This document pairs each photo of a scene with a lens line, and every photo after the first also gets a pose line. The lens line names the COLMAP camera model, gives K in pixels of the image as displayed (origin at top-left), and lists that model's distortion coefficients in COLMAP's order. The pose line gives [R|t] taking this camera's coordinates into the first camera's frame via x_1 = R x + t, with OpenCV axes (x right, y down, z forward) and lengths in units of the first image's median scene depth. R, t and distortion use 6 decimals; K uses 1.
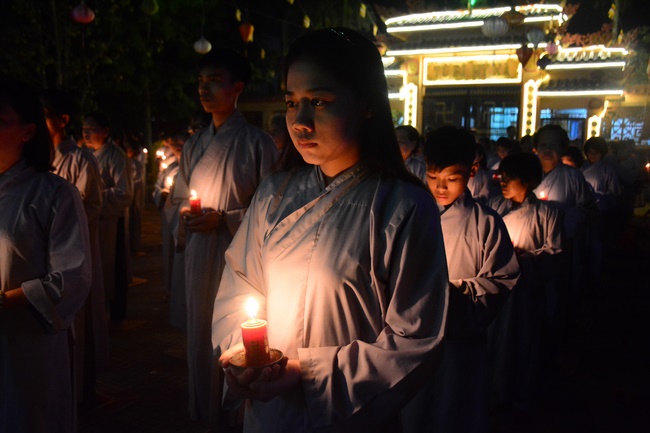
lens RADIAL K [[600.0, 0, 325.0], [0, 600.0, 216.5], [0, 0, 1]] dist [-0.086012, 0.162565]
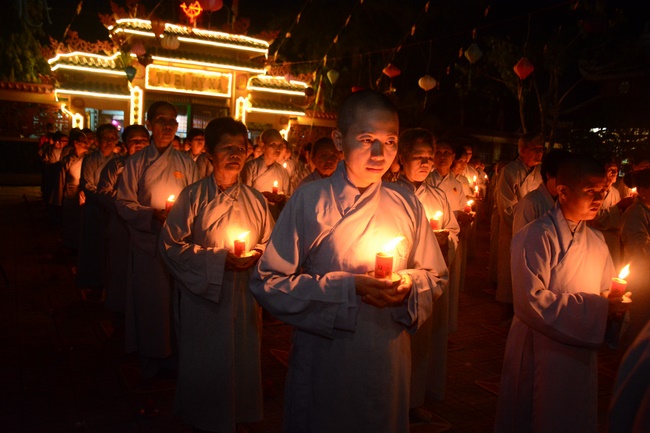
lens RADIAL K [[600.1, 0, 325.0], [0, 600.1, 216.5], [0, 0, 1]] dist [-0.037288, 0.012164]
pose [[0.518523, -0.068860, 0.852286, -0.607389], [0.062420, 0.997141, 0.042588, -0.025489], [-0.852782, 0.031117, 0.521339, 0.212093]]
